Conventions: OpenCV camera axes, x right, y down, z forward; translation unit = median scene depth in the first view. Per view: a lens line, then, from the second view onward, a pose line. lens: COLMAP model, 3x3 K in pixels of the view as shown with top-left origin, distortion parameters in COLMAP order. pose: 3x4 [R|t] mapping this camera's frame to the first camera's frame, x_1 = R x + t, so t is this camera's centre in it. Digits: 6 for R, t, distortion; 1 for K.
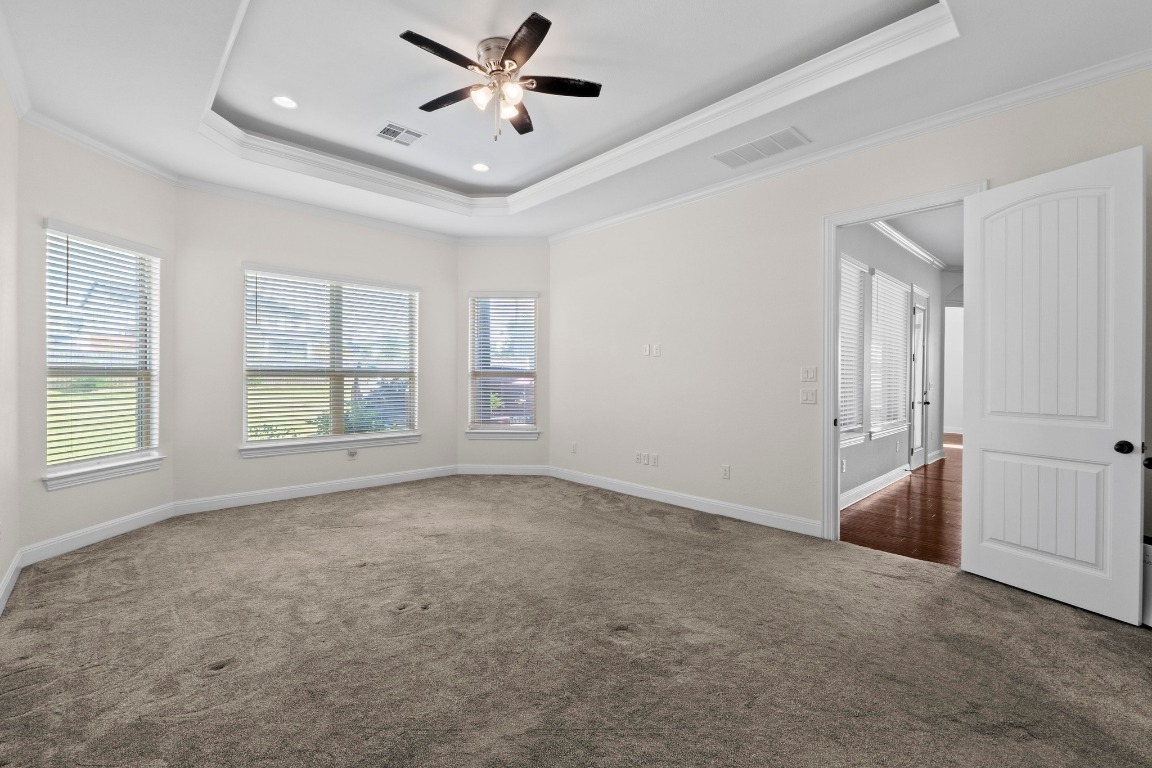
lens RADIAL K [[493.3, 0, 572.9], [0, 493.3, 370.5], [0, 0, 1]] dist [-0.001659, -0.000160]
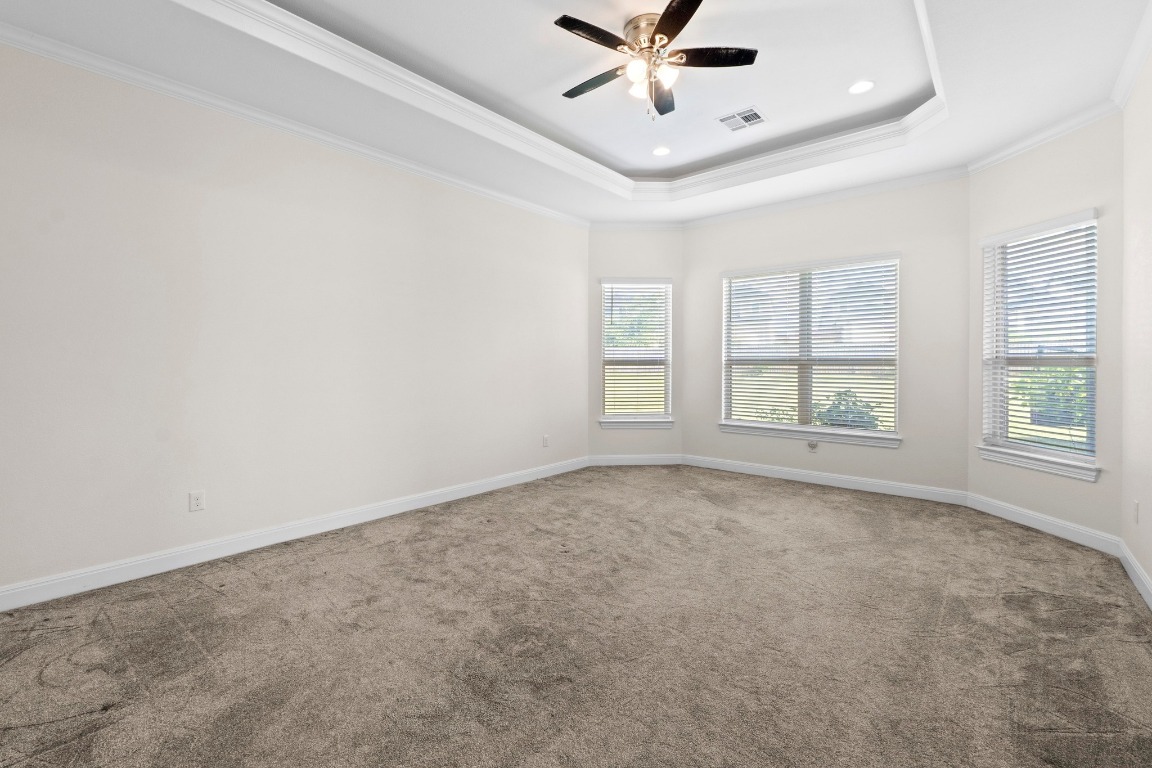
lens RADIAL K [[497.9, 0, 574.7], [0, 497.9, 359.3], [0, 0, 1]] dist [-0.001059, -0.000392]
pose [[0.112748, -0.011560, -0.993556, 0.473168], [0.012299, 0.999872, -0.010238, 0.004839], [0.993548, -0.011065, 0.112875, 0.439491]]
